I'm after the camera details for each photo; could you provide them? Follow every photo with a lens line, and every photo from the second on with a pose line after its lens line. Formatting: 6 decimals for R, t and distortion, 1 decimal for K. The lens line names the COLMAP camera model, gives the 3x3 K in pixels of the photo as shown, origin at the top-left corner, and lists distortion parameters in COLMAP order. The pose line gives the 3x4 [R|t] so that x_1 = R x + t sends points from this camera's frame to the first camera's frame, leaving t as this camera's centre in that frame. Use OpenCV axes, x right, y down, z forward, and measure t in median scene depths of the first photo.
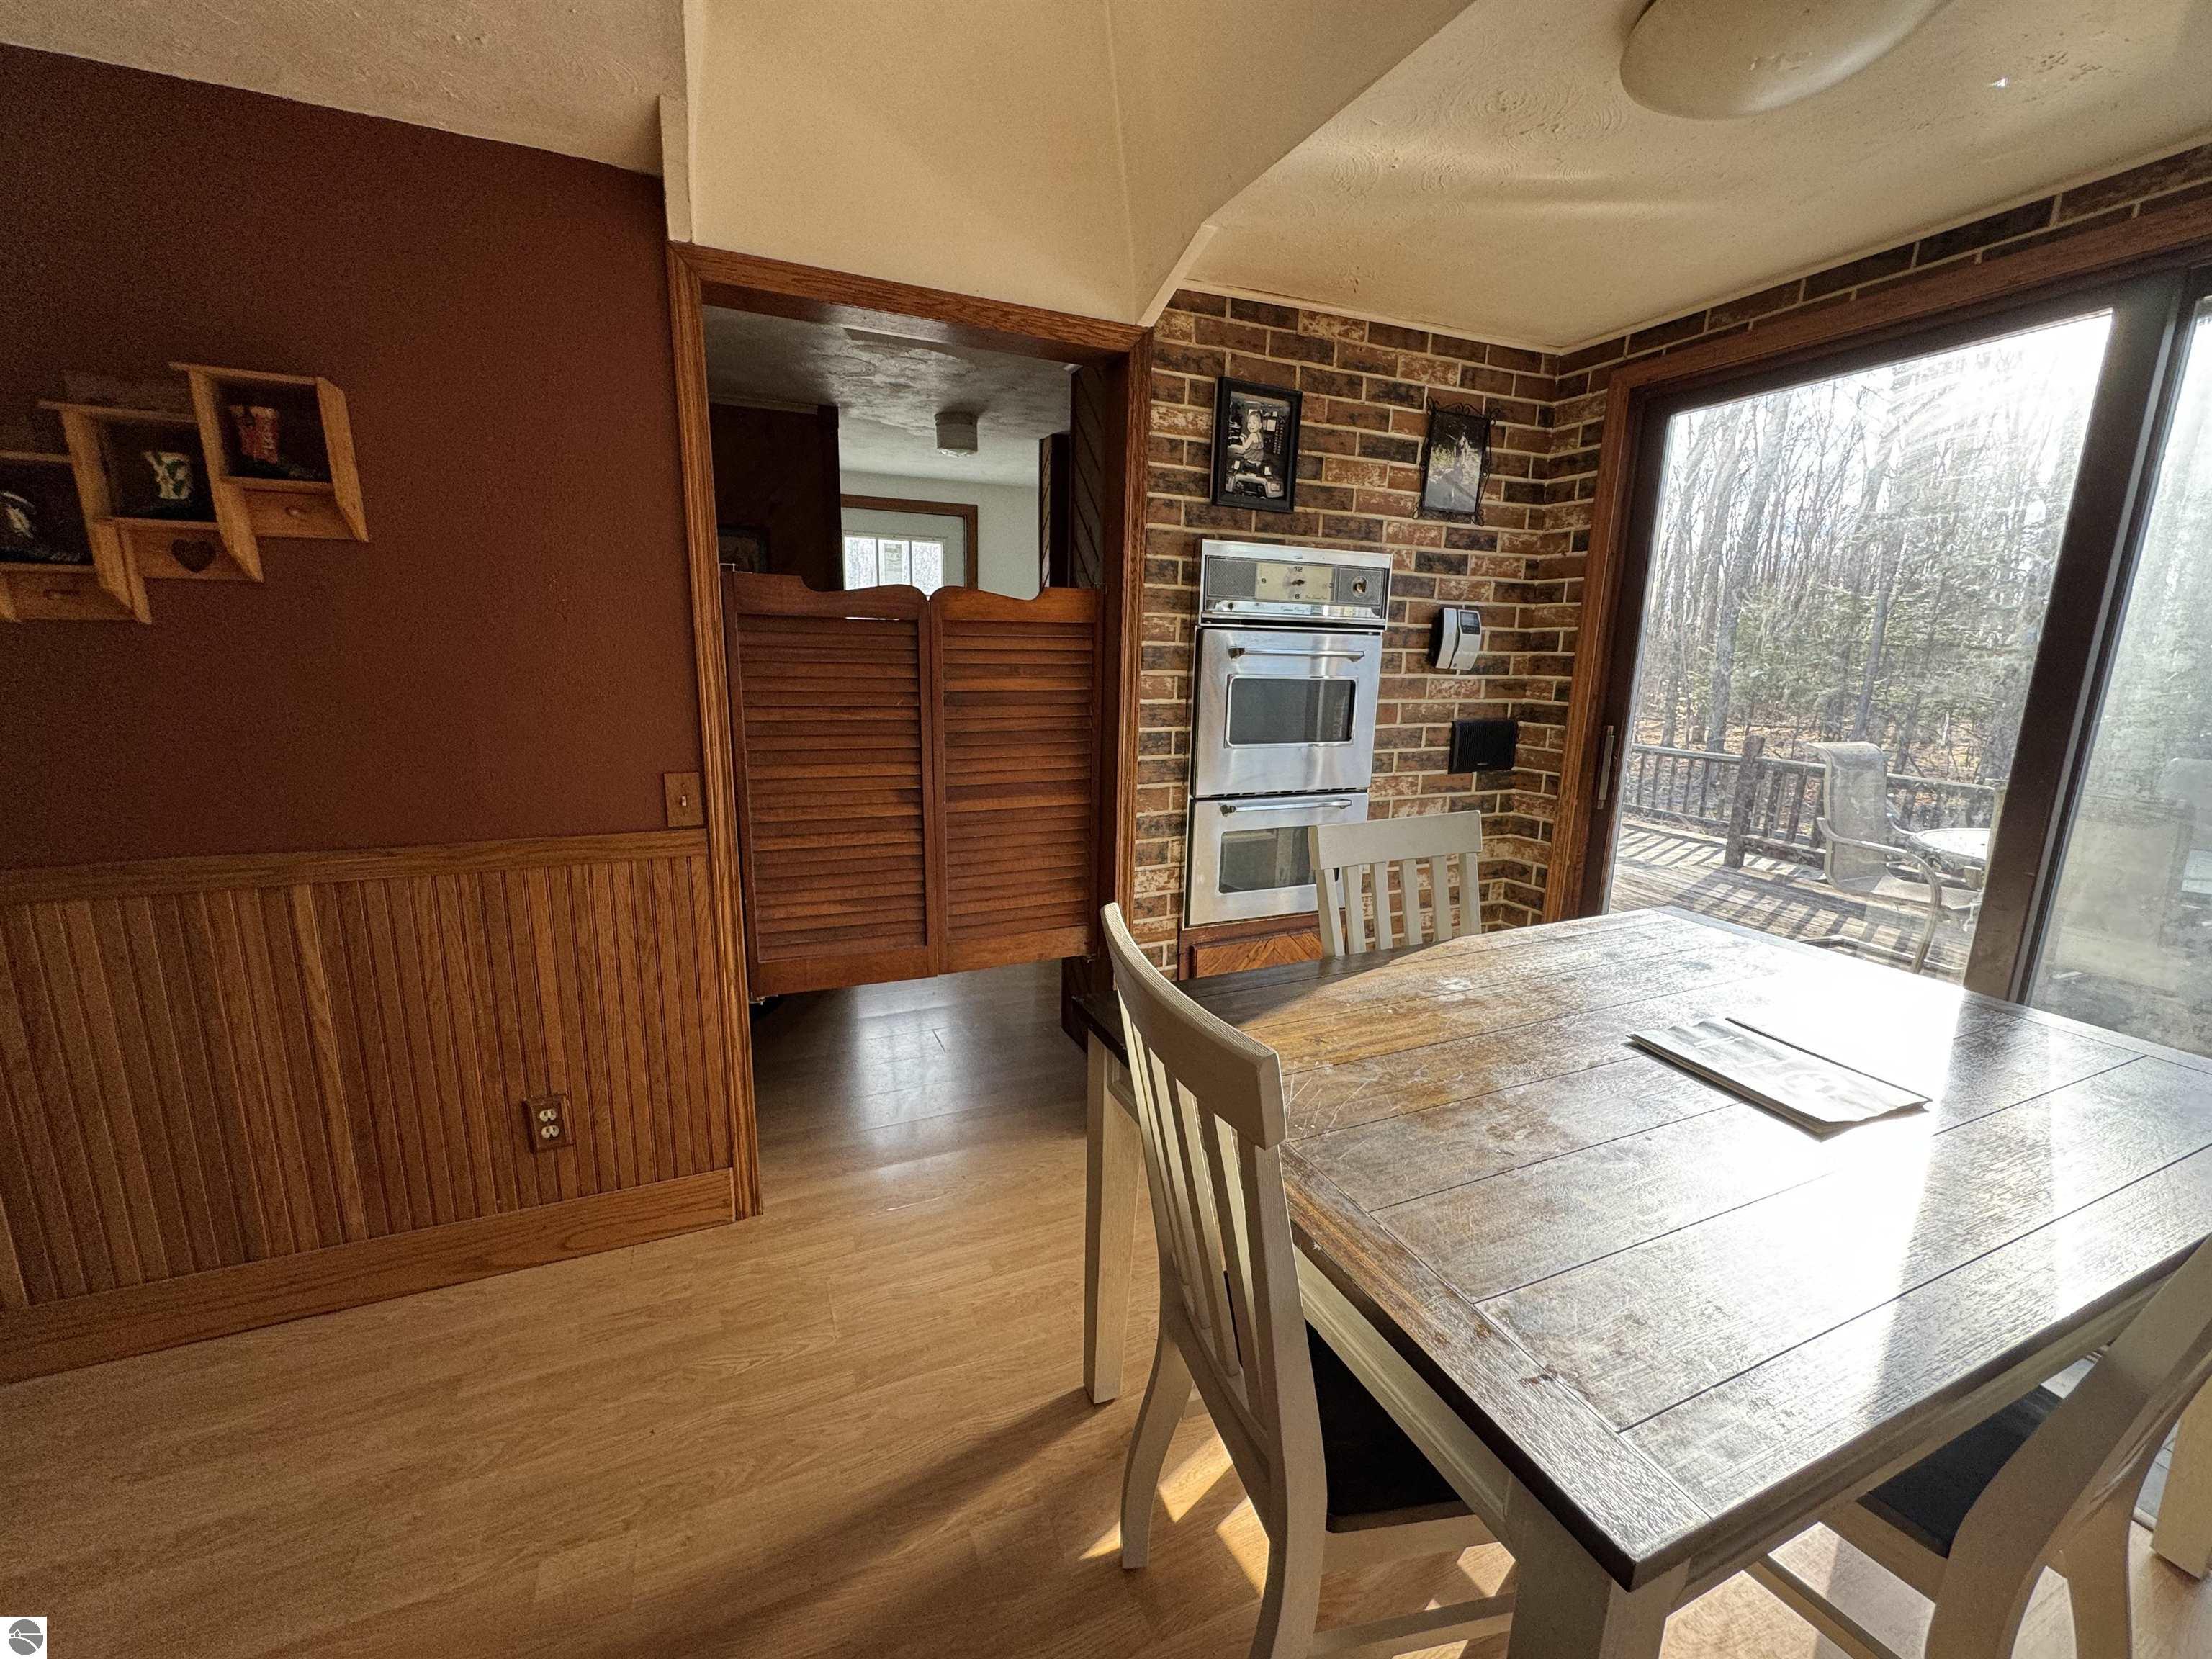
lens RADIAL K [[891.1, 0, 1107.1], [0, 891.1, 830.1], [0, 0, 1]] dist [0.001494, 0.000339]
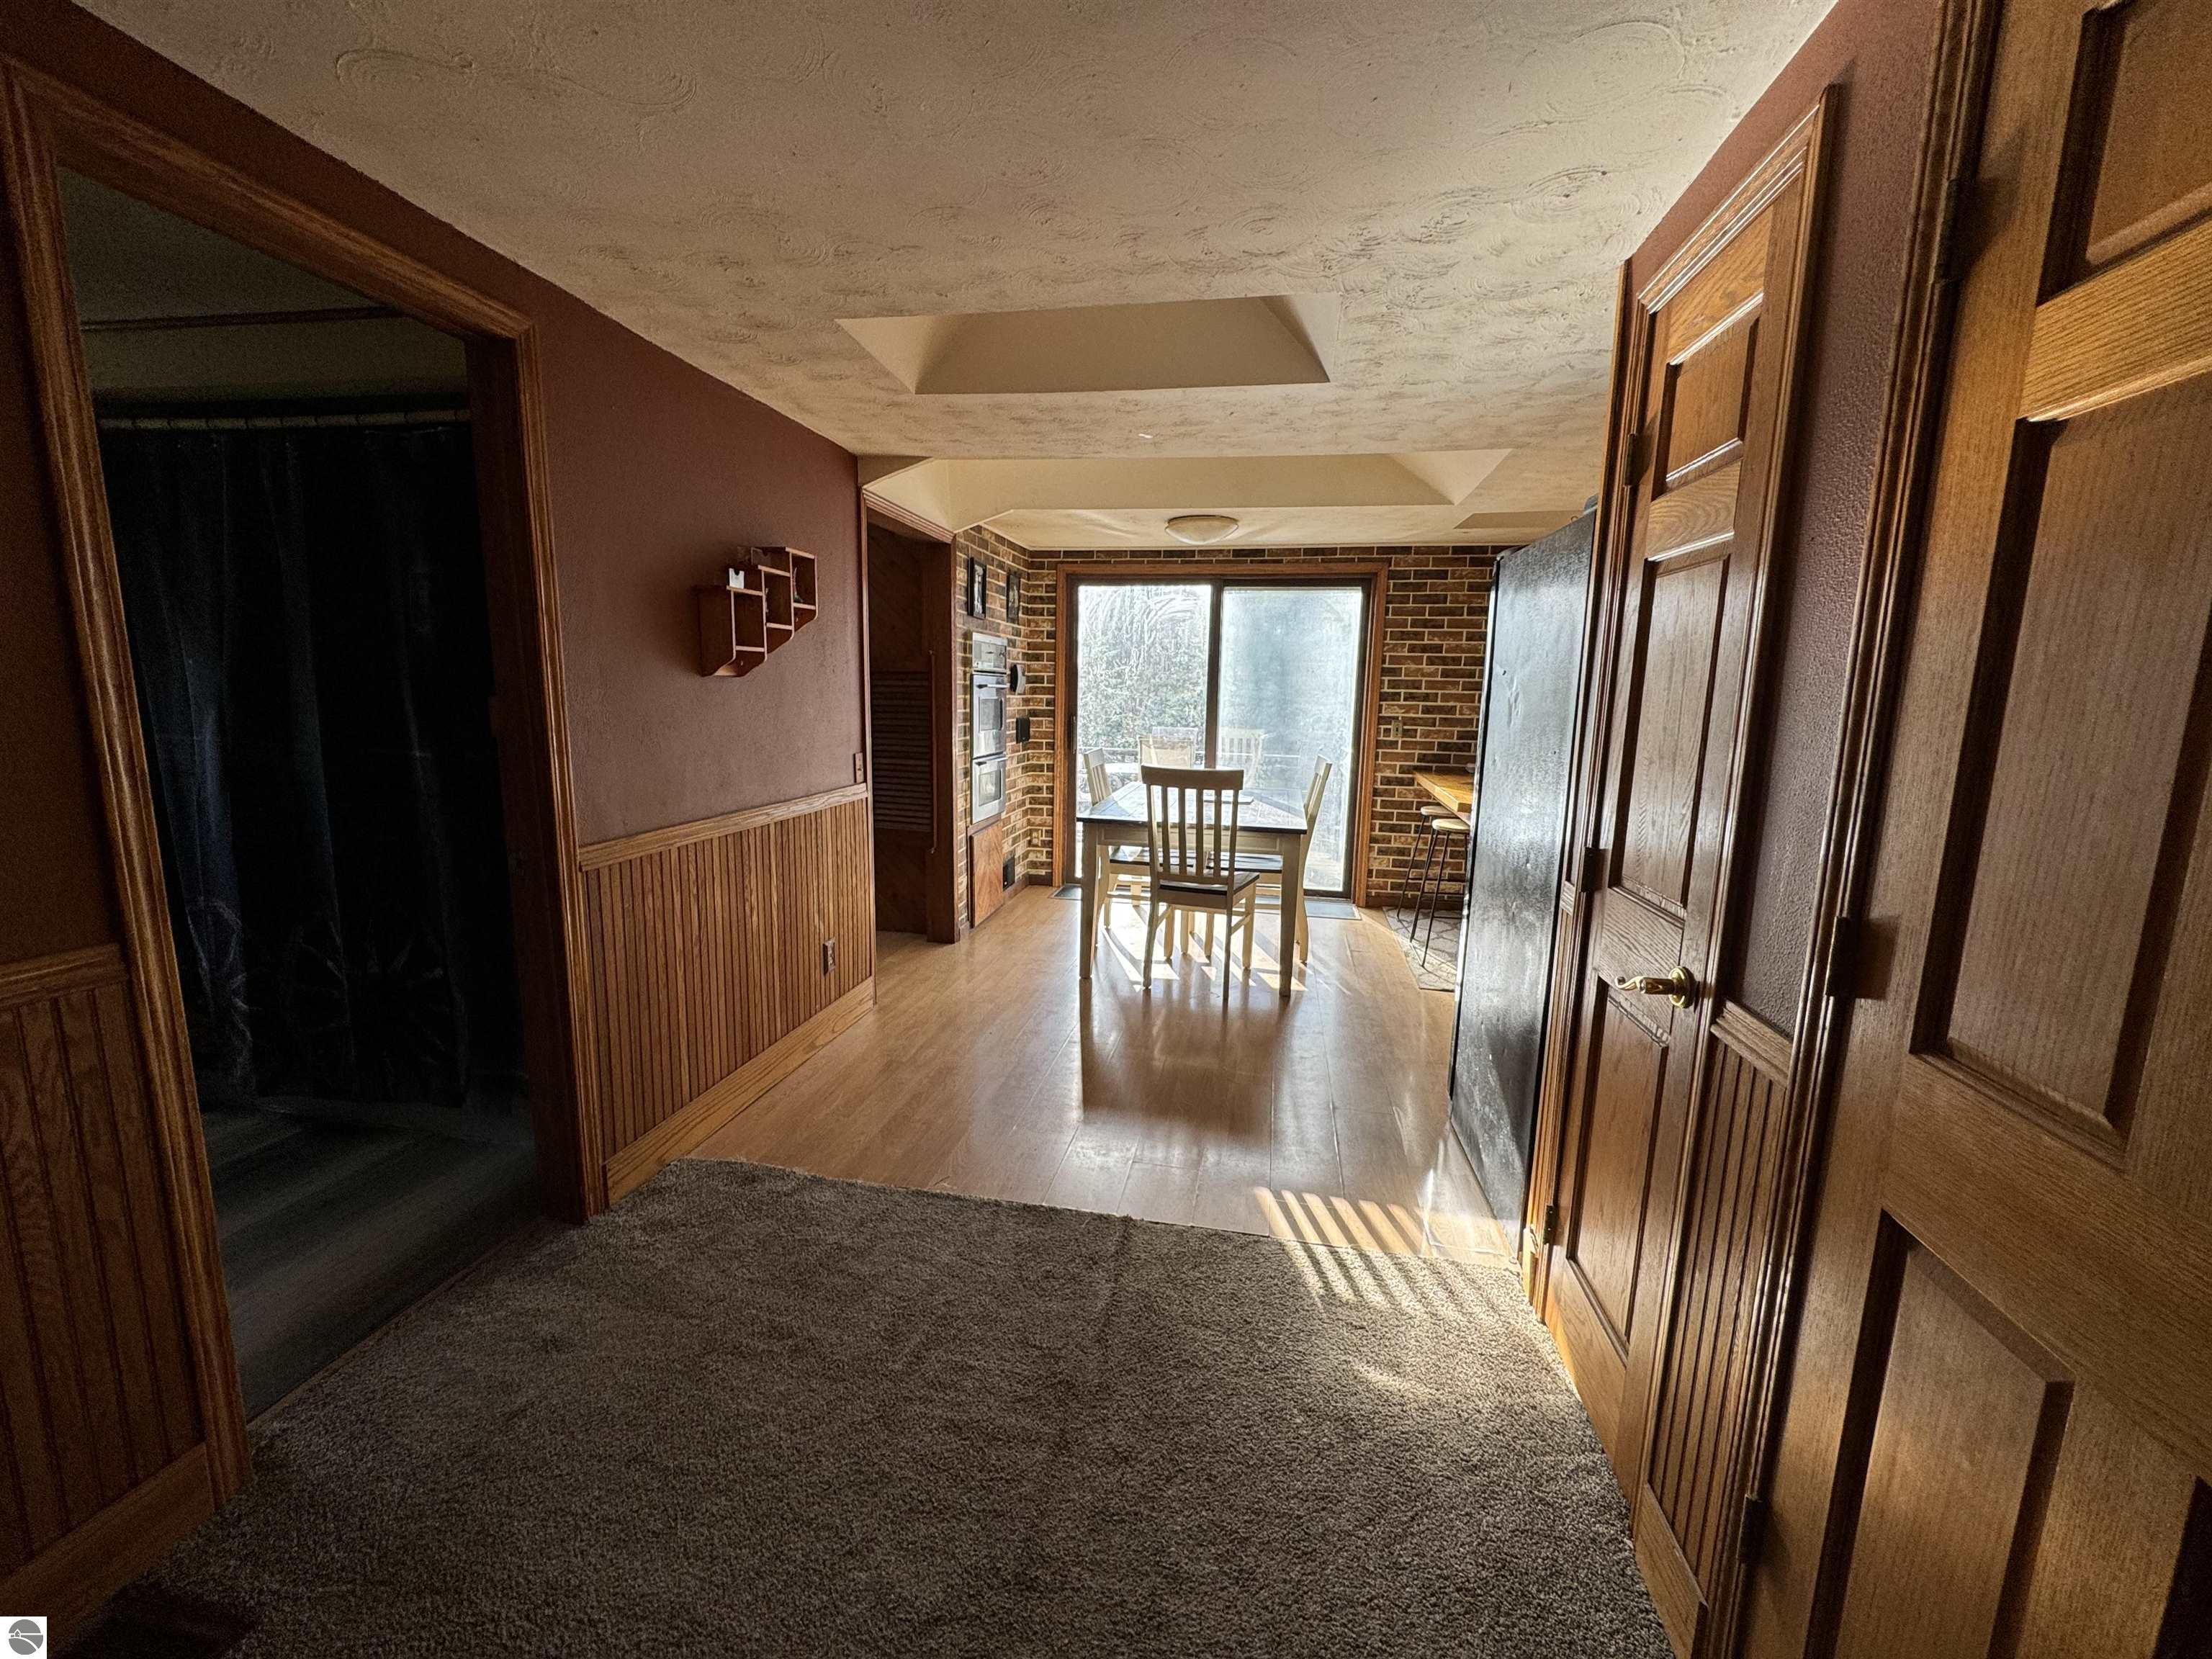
lens RADIAL K [[891.1, 0, 1108.7], [0, 891.1, 826.4], [0, 0, 1]] dist [0.001494, 0.000339]
pose [[0.566435, -0.134757, 0.813014, -1.304056], [0.156527, 0.986174, 0.054405, 0.050253], [-0.809105, 0.096442, 0.579696, -0.373590]]
